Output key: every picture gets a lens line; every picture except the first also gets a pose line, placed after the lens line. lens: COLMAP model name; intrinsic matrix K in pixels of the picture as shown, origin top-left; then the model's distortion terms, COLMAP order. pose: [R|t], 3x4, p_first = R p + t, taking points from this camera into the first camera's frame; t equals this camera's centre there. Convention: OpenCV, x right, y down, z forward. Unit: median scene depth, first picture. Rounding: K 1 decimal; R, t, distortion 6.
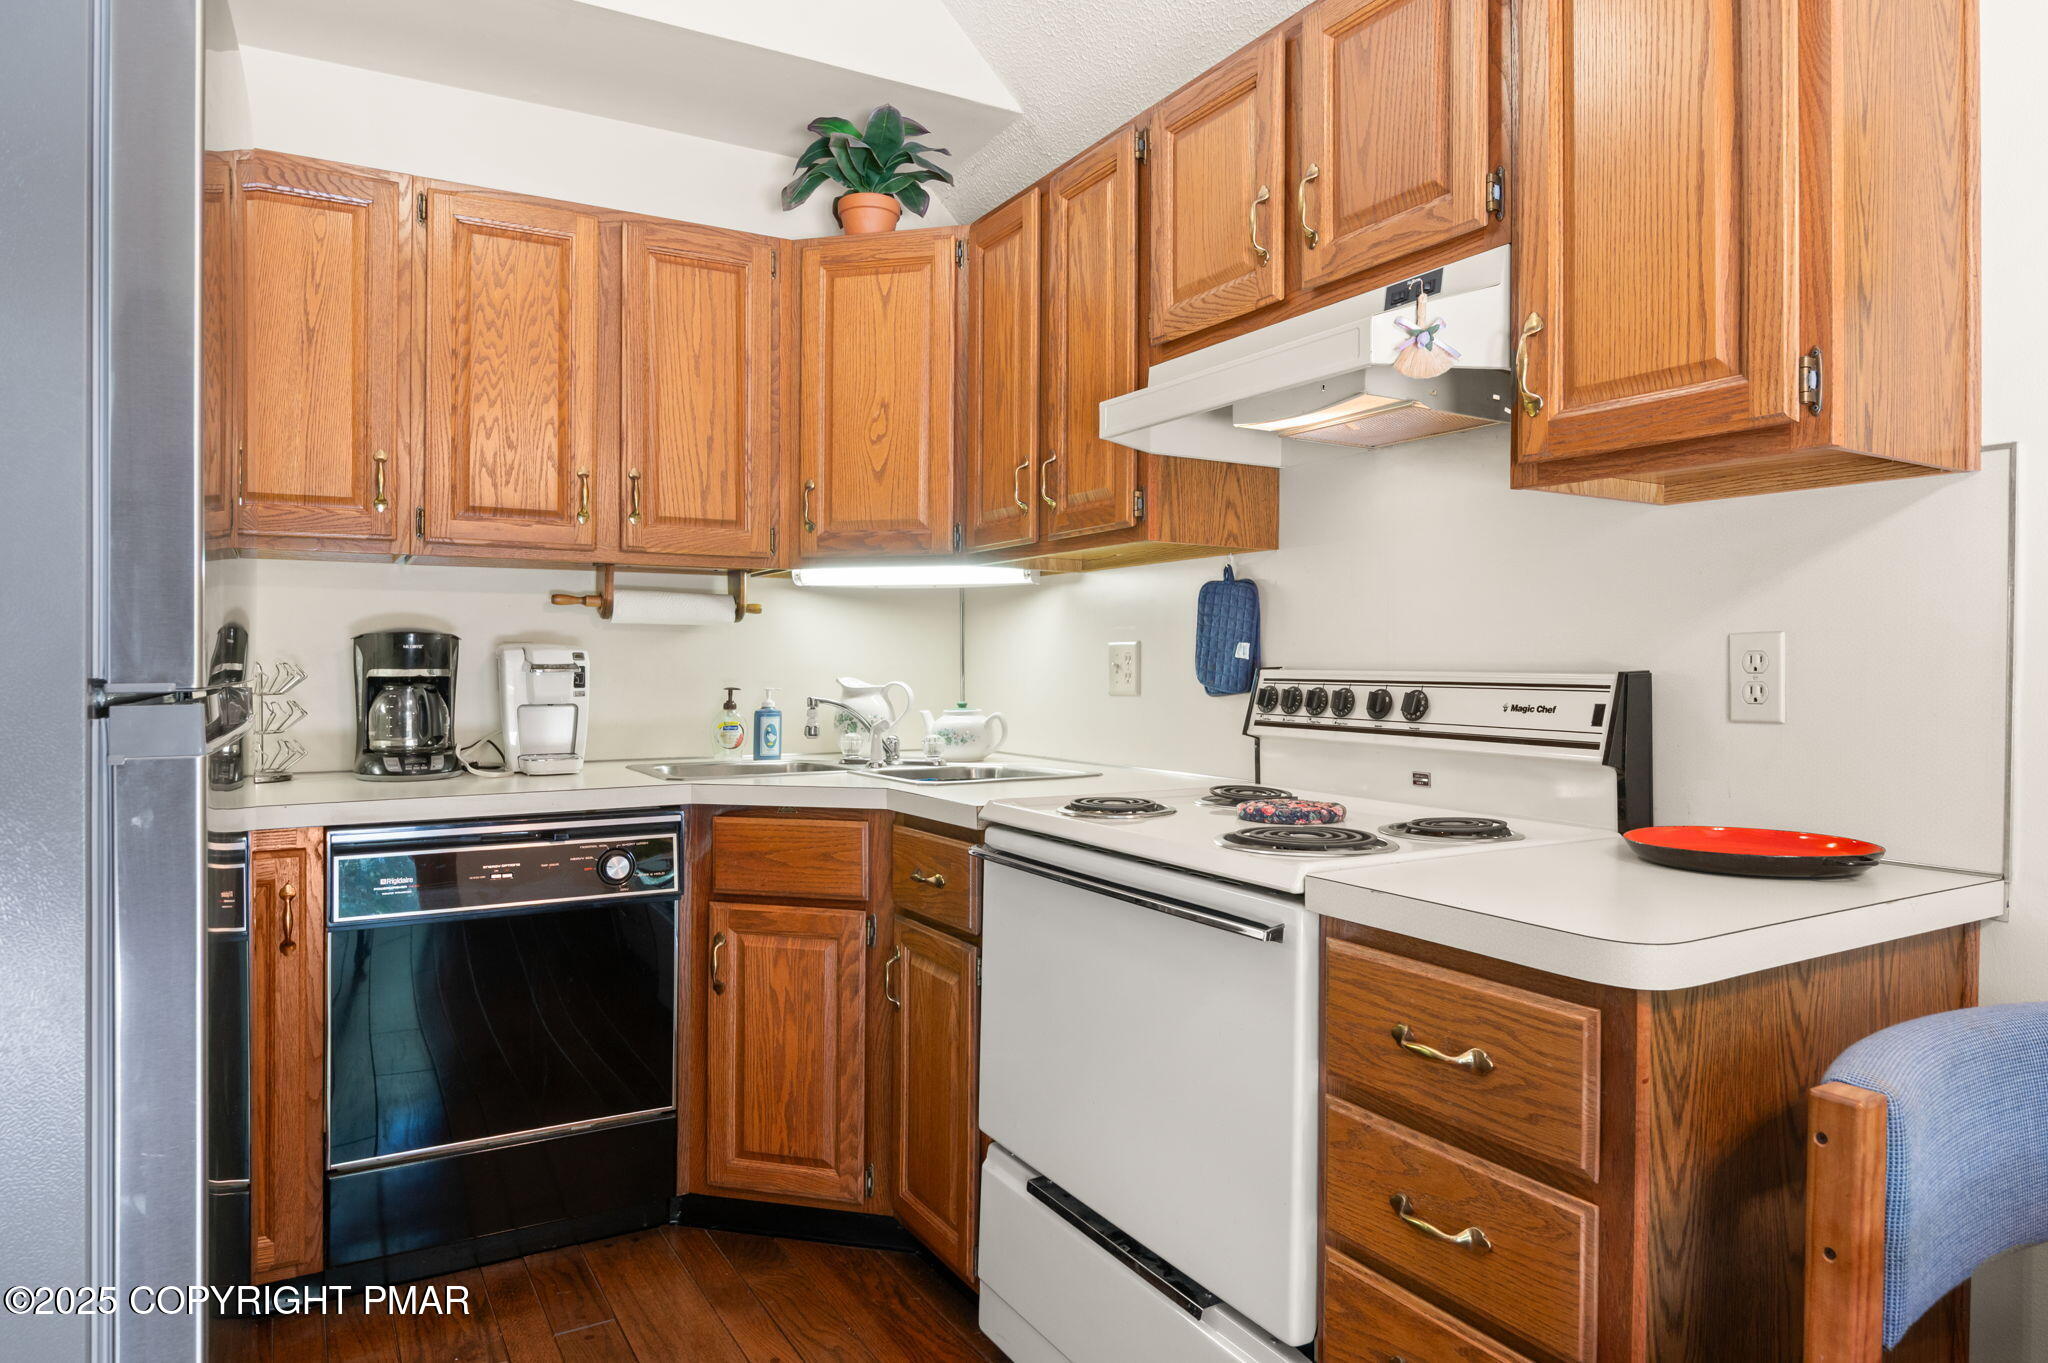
lens RADIAL K [[1296.1, 0, 1024.0], [0, 1296.1, 681.5], [0, 0, 1]] dist [0.000078, 0.000049]
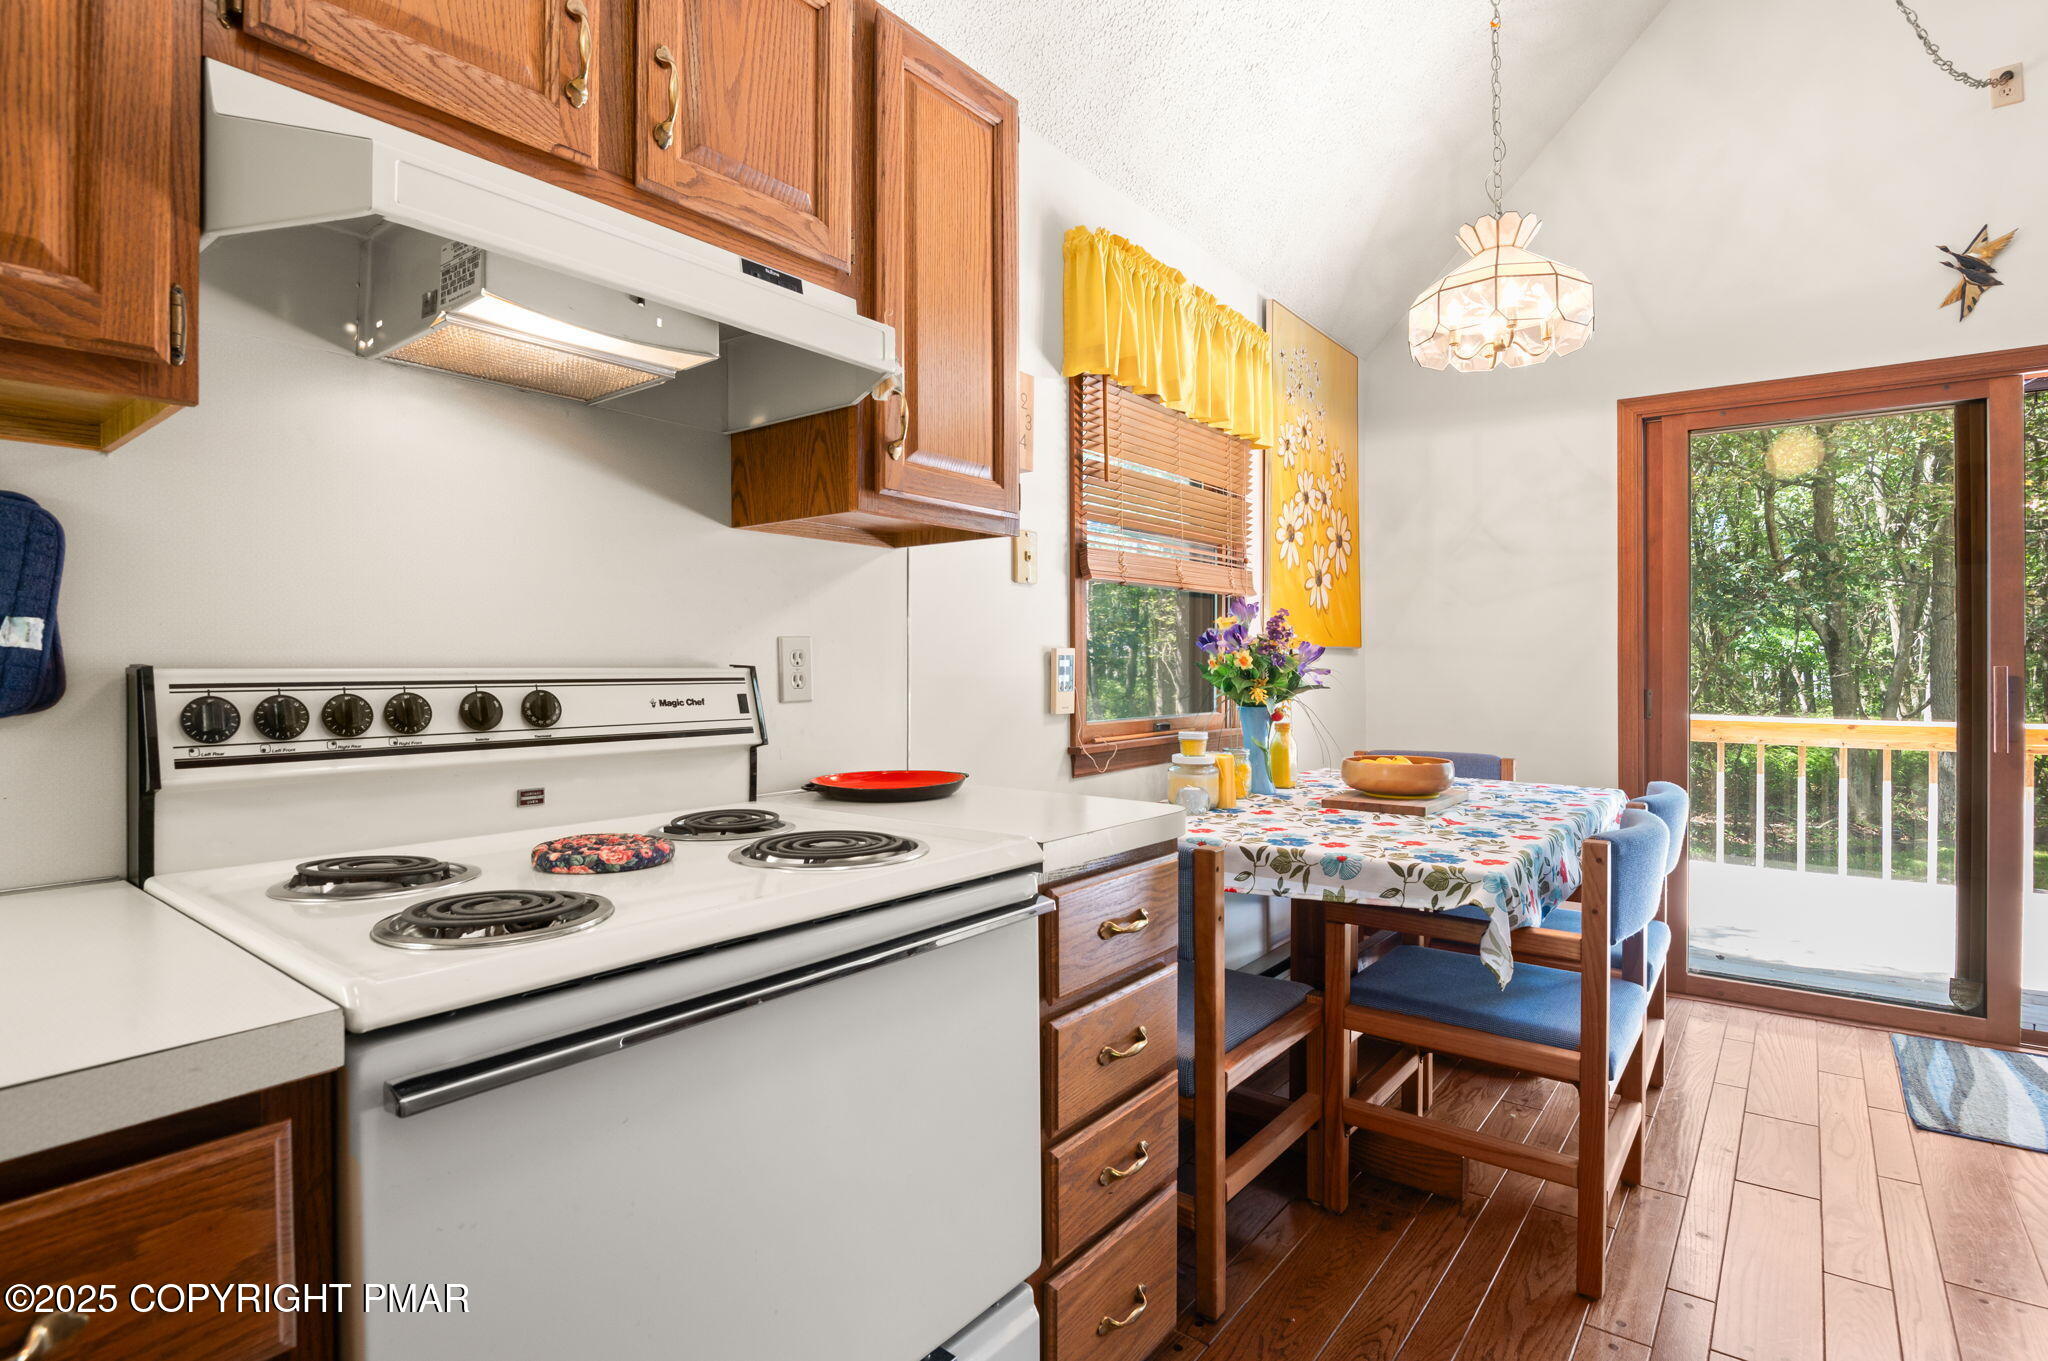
lens RADIAL K [[1007.9, 0, 1024.0], [0, 1007.9, 680.5], [0, 0, 1]] dist [0.000568, 0.000100]
pose [[-0.354396, -0.016242, 0.934954, -0.416592], [0.016909, 0.999574, 0.023774, -0.009994], [-0.934942, 0.024234, -0.353971, 0.939413]]
